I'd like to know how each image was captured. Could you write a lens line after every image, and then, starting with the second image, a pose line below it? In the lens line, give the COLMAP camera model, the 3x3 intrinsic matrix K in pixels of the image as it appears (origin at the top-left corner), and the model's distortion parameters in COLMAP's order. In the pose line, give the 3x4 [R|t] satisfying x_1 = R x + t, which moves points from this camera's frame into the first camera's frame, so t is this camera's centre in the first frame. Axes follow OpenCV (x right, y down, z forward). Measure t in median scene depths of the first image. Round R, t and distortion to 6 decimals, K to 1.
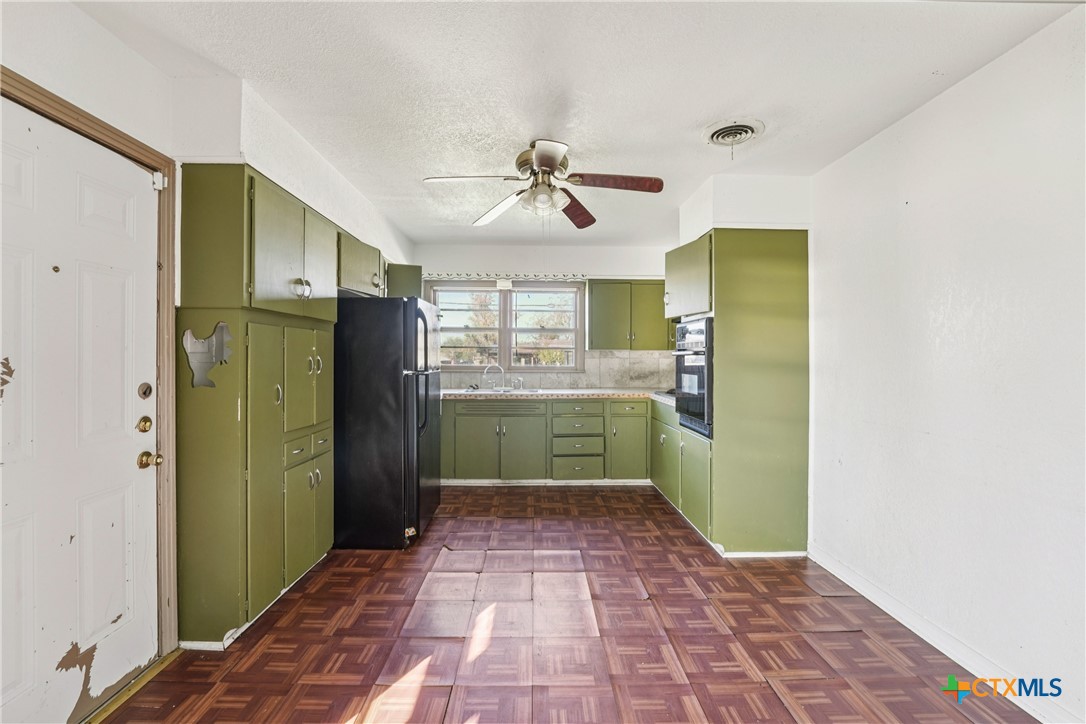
lens RADIAL K [[448.9, 0, 546.8], [0, 448.9, 360.0], [0, 0, 1]] dist [-0.026281, 0.005225]
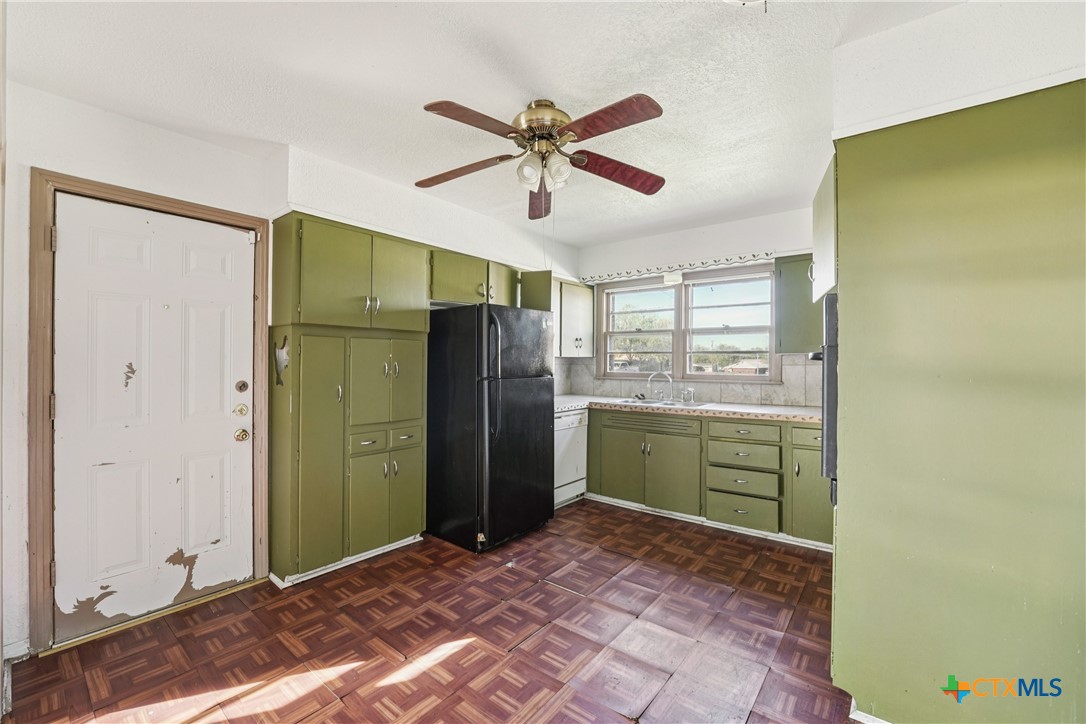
lens RADIAL K [[448.9, 0, 539.7], [0, 448.9, 361.6], [0, 0, 1]] dist [-0.026281, 0.005225]
pose [[0.764697, -0.003116, -0.644383, 0.451821], [-0.005031, 0.999929, -0.010805, 0.000612], [0.644371, 0.011504, 0.764627, 0.319608]]
